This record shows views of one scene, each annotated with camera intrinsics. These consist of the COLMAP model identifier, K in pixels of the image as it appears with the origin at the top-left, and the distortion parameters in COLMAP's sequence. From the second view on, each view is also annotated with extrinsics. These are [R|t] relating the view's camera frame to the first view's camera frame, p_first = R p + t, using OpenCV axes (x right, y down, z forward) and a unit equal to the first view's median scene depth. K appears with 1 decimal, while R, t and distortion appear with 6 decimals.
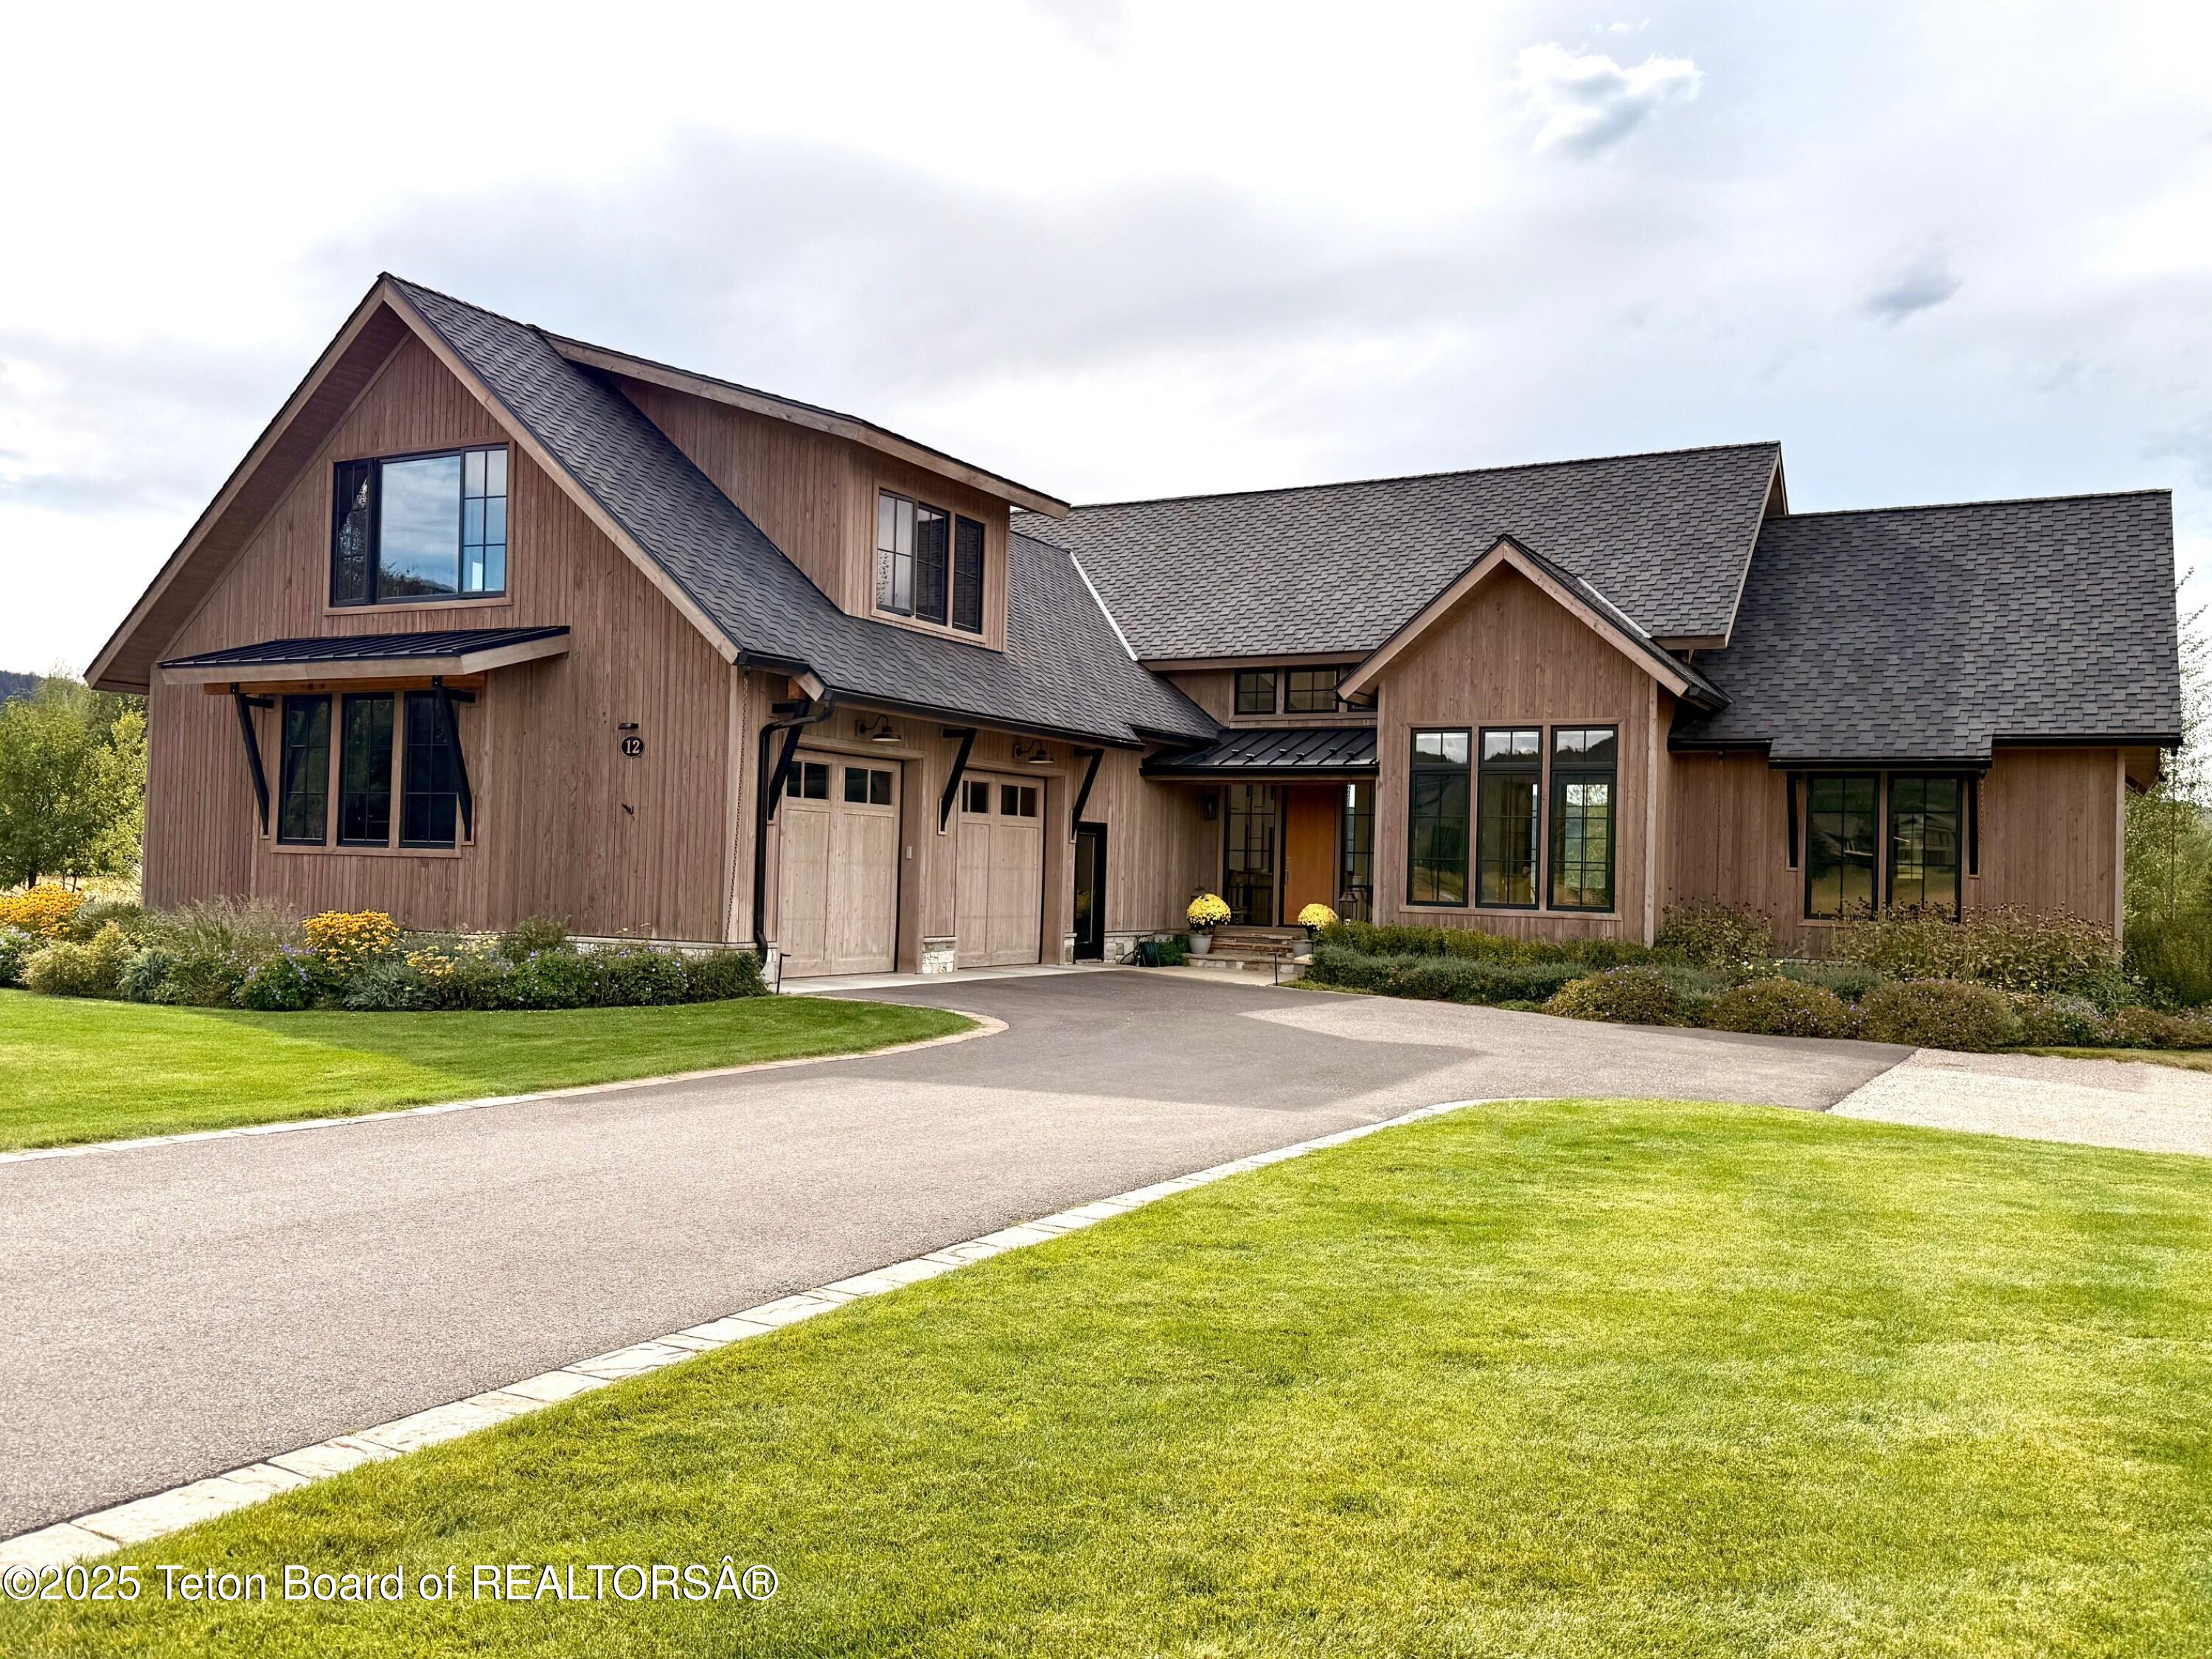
lens RADIAL K [[1777.3, 0, 1098.9], [0, 1777.3, 829.6], [0, 0, 1]] dist [0.174313, -0.361615]
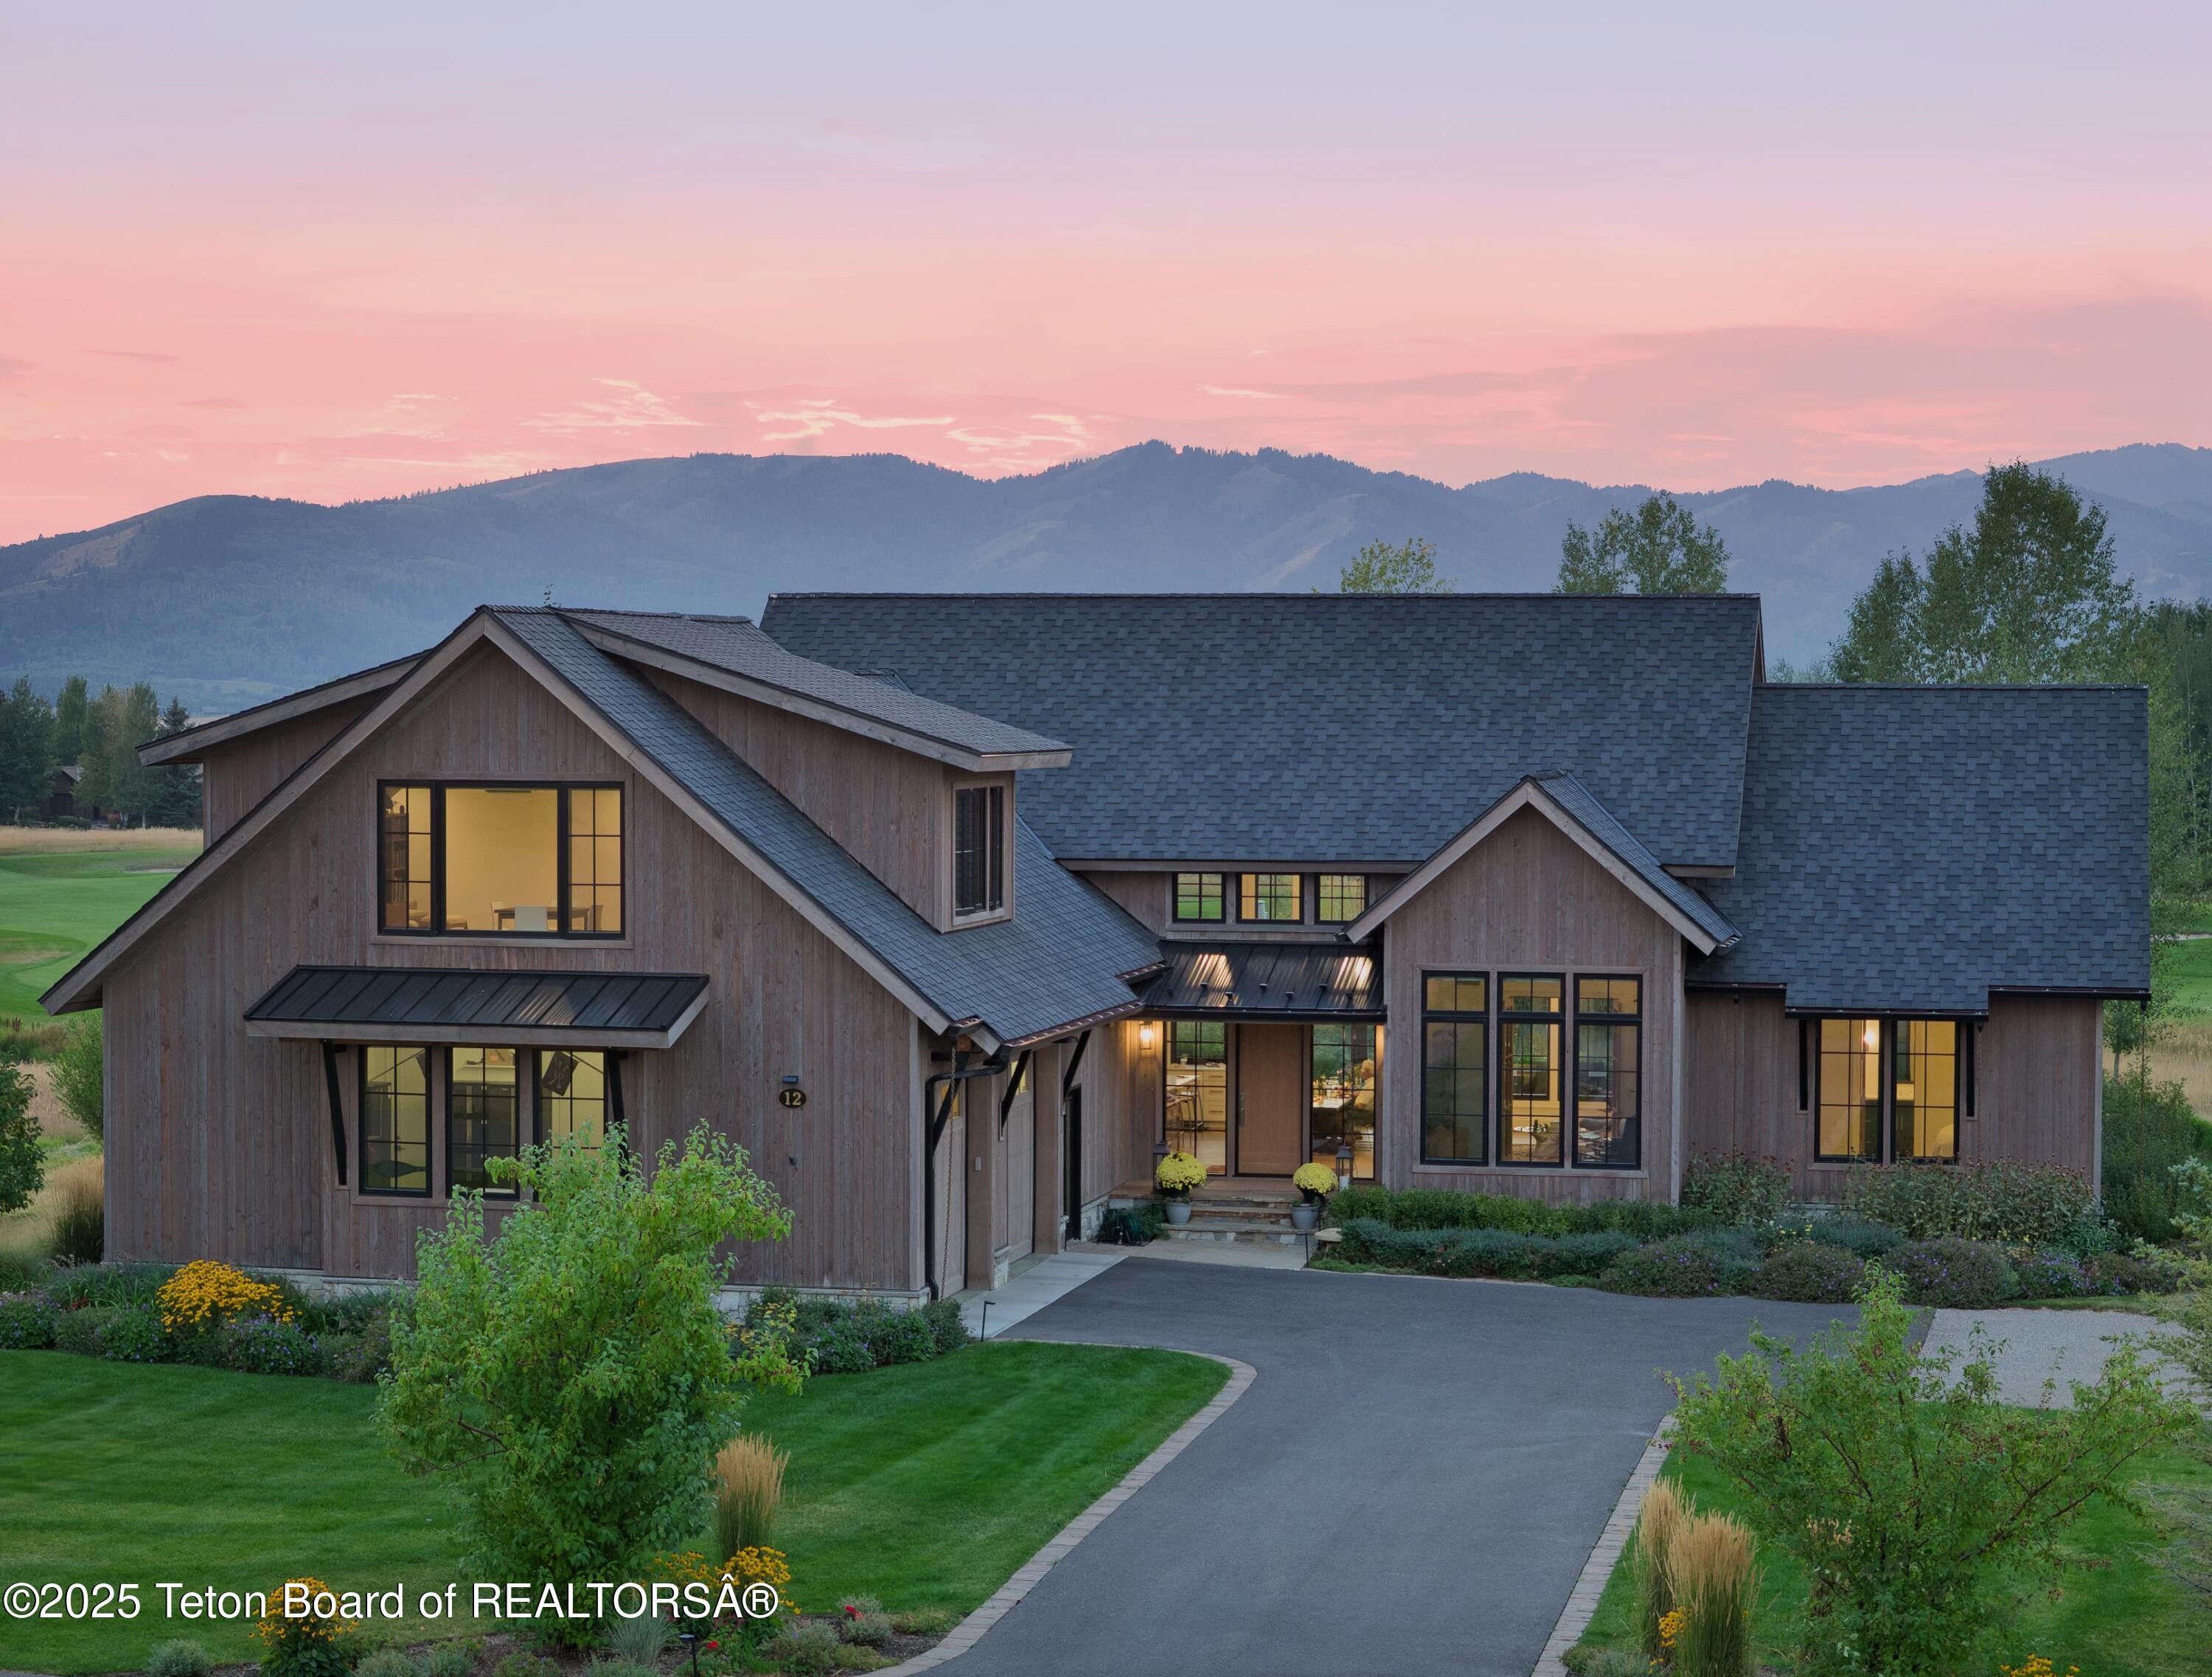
lens RADIAL K [[4504.2, 0, 1106.0], [0, 4504.2, 838.5], [0, 0, 1]] dist [-0.170057, 0.362681]
pose [[0.958838, -0.033634, 0.281955, -0.711914], [0.015772, 0.997736, 0.065383, -0.315983], [-0.283516, -0.058245, 0.957197, -1.304556]]
